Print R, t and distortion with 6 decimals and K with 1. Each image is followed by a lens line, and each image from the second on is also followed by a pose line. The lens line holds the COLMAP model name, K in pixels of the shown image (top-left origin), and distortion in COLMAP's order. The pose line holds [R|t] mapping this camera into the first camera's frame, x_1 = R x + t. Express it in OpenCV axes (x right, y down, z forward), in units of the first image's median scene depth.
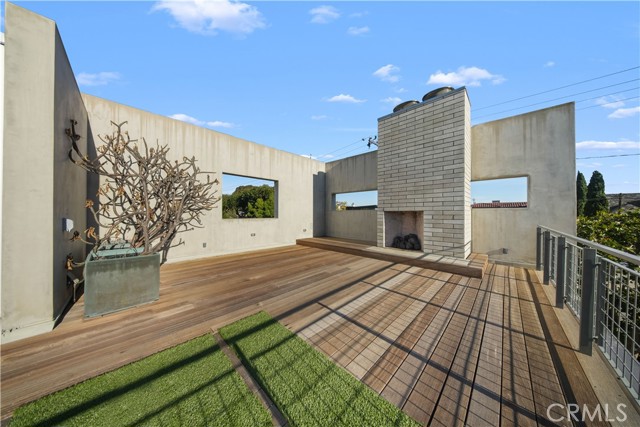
lens RADIAL K [[189.2, 0, 322.6], [0, 189.2, 211.2], [0, 0, 1]] dist [-0.003509, -0.000671]
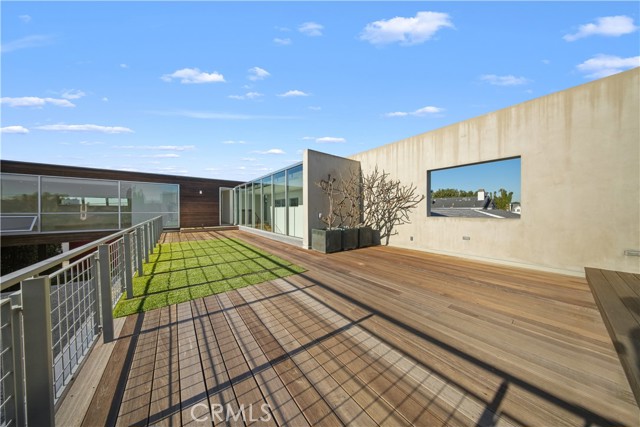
lens RADIAL K [[189.2, 0, 322.8], [0, 189.2, 215.2], [0, 0, 1]] dist [-0.003509, -0.000671]
pose [[-0.131337, 0.025373, -0.991013, 1.114875], [0.011889, 0.999641, 0.024018, 0.004128], [0.991267, -0.008627, -0.131591, 1.155922]]
